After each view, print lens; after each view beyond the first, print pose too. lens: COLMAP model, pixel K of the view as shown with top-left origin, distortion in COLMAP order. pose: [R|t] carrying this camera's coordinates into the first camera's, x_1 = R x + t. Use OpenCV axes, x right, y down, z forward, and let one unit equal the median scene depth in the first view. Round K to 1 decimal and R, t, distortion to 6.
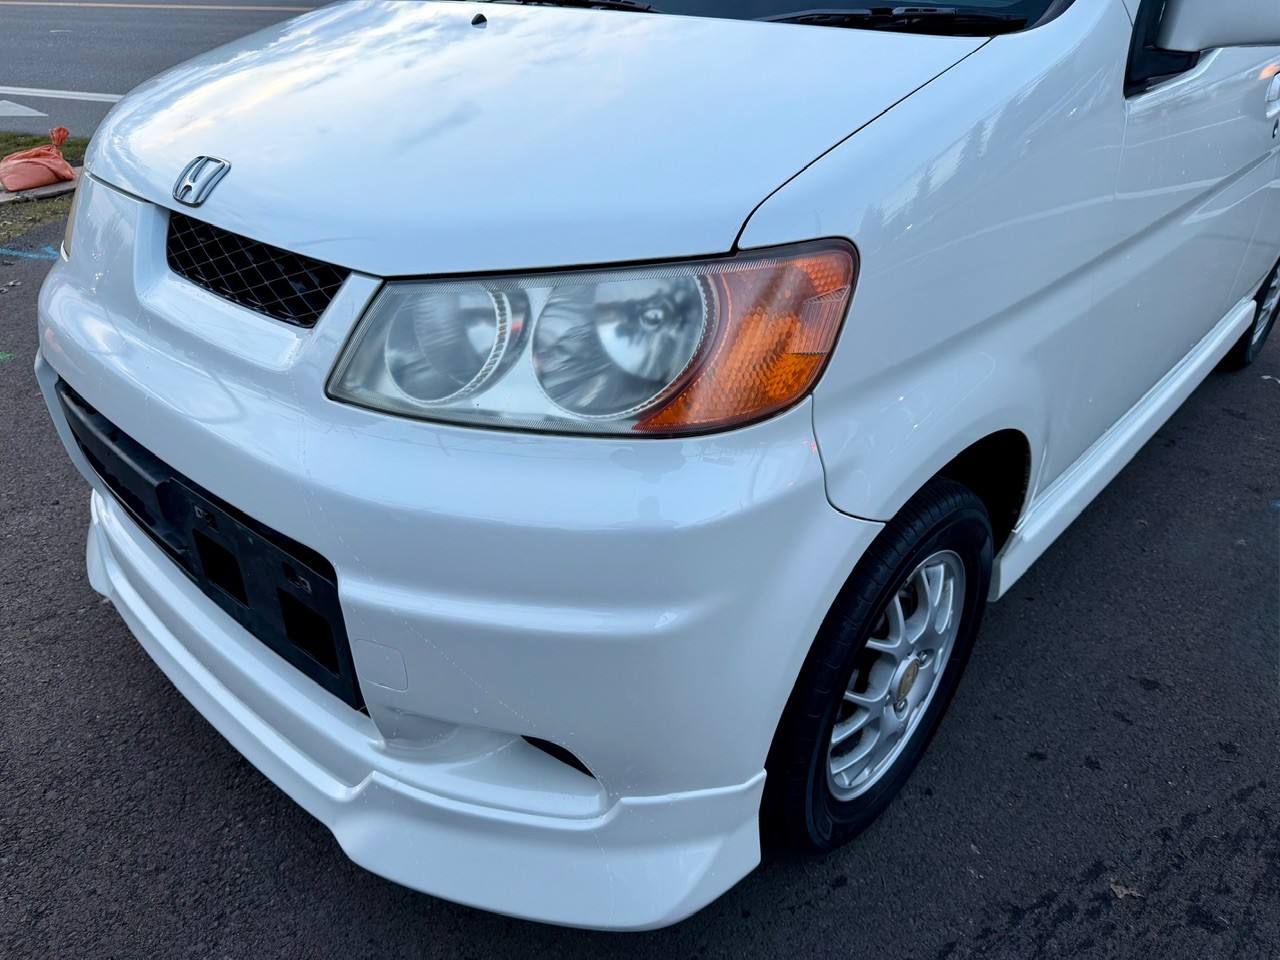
lens RADIAL K [[937.4, 0, 639.1], [0, 937.4, 483.7], [0, 0, 1]] dist [0.050587, -0.054723]
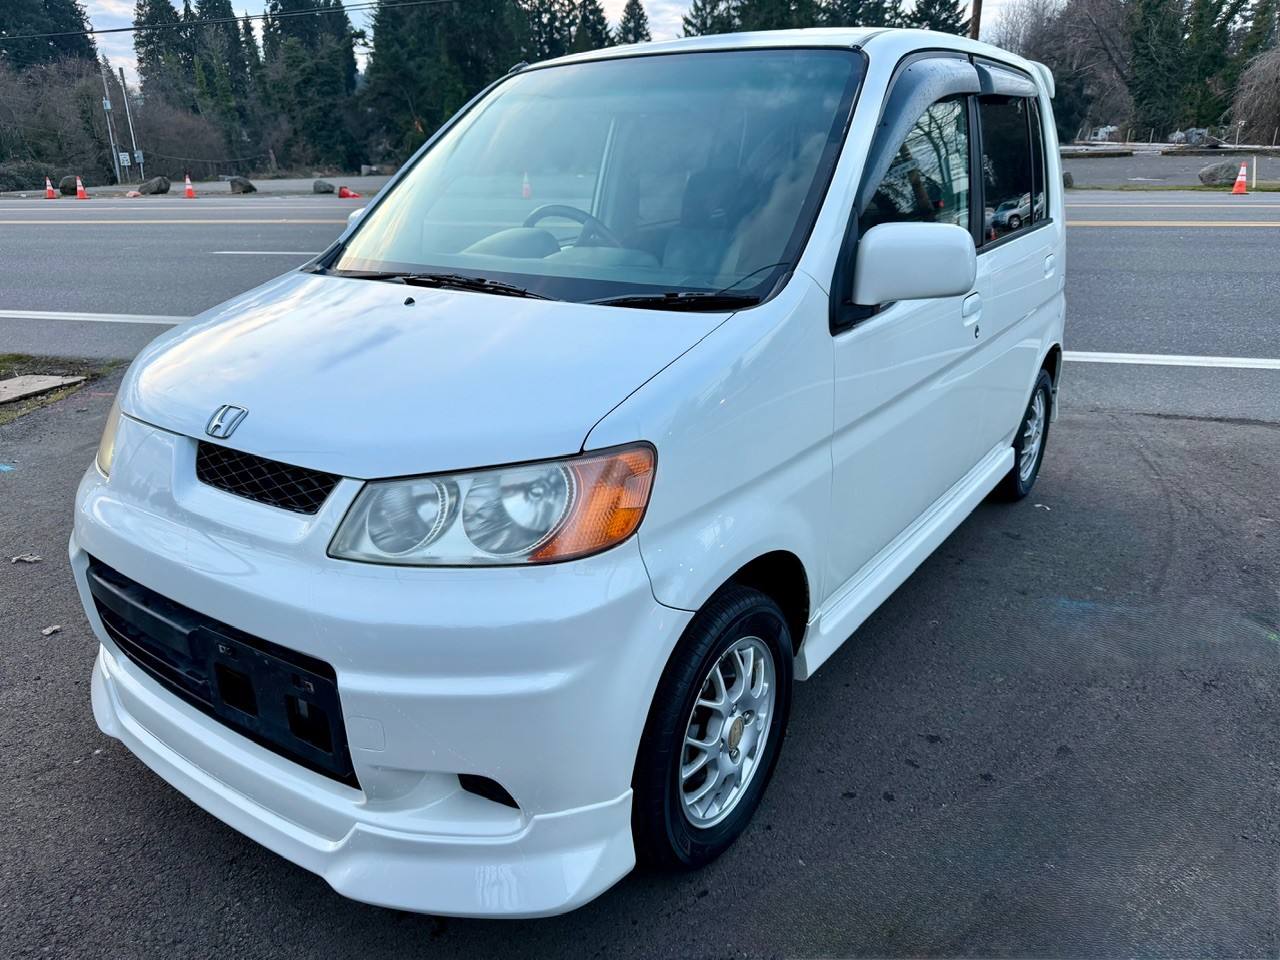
lens RADIAL K [[937.4, 0, 650.6], [0, 937.4, 480.2], [0, 0, 1]] dist [0.050587, -0.054723]
pose [[0.991281, -0.060250, 0.117187, 0.016492], [0.079906, 0.982020, -0.171029, 0.074198], [-0.104775, 0.178901, 0.978272, -0.479809]]
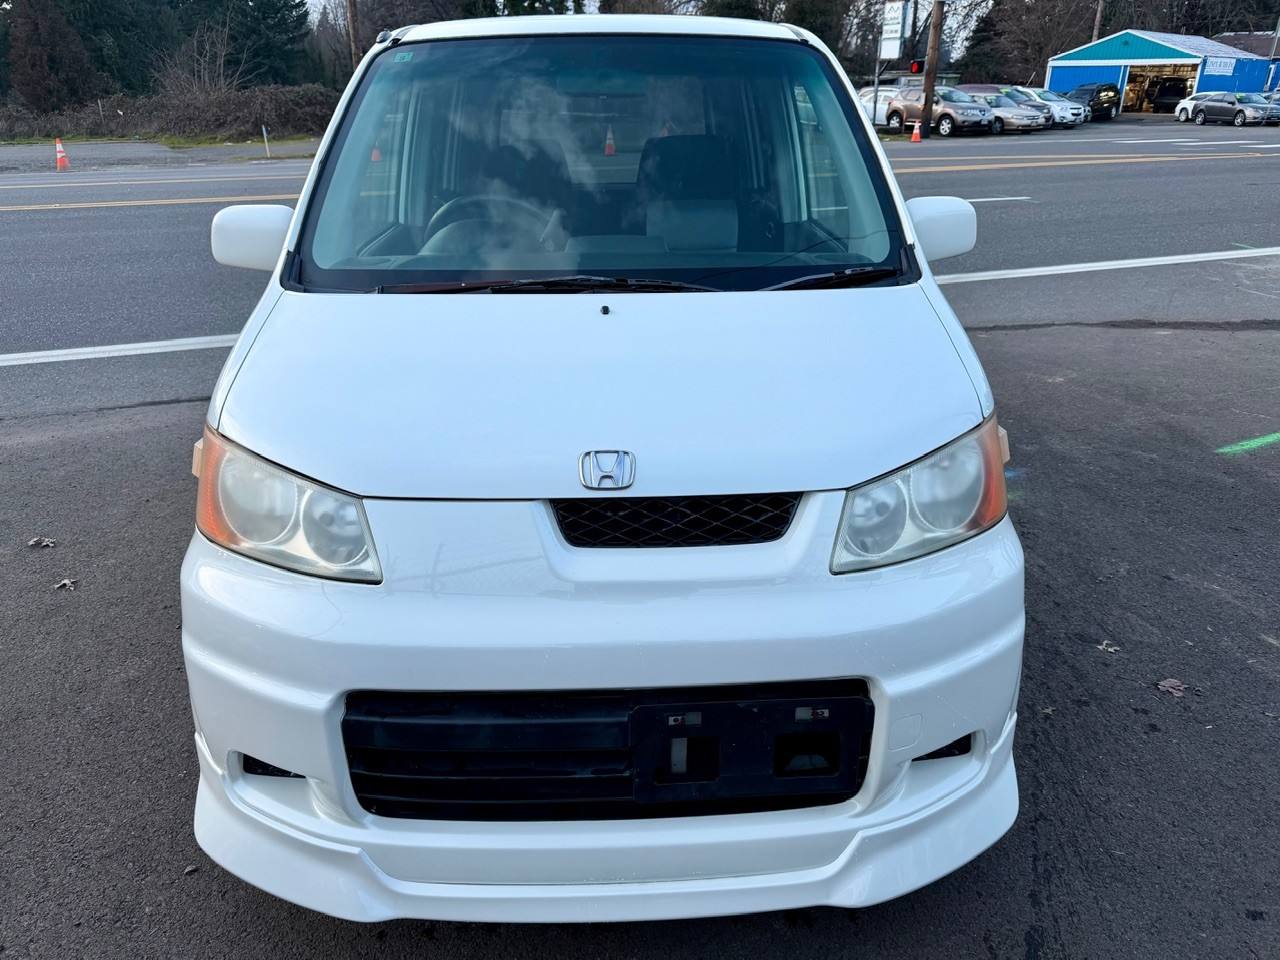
lens RADIAL K [[937.4, 0, 649.2], [0, 937.4, 490.4], [0, 0, 1]] dist [0.050587, -0.054723]
pose [[0.718895, -0.278169, 0.637034, -1.168681], [0.357789, 0.933794, 0.003988, -0.263667], [-0.595968, 0.225057, 0.770825, -0.003042]]
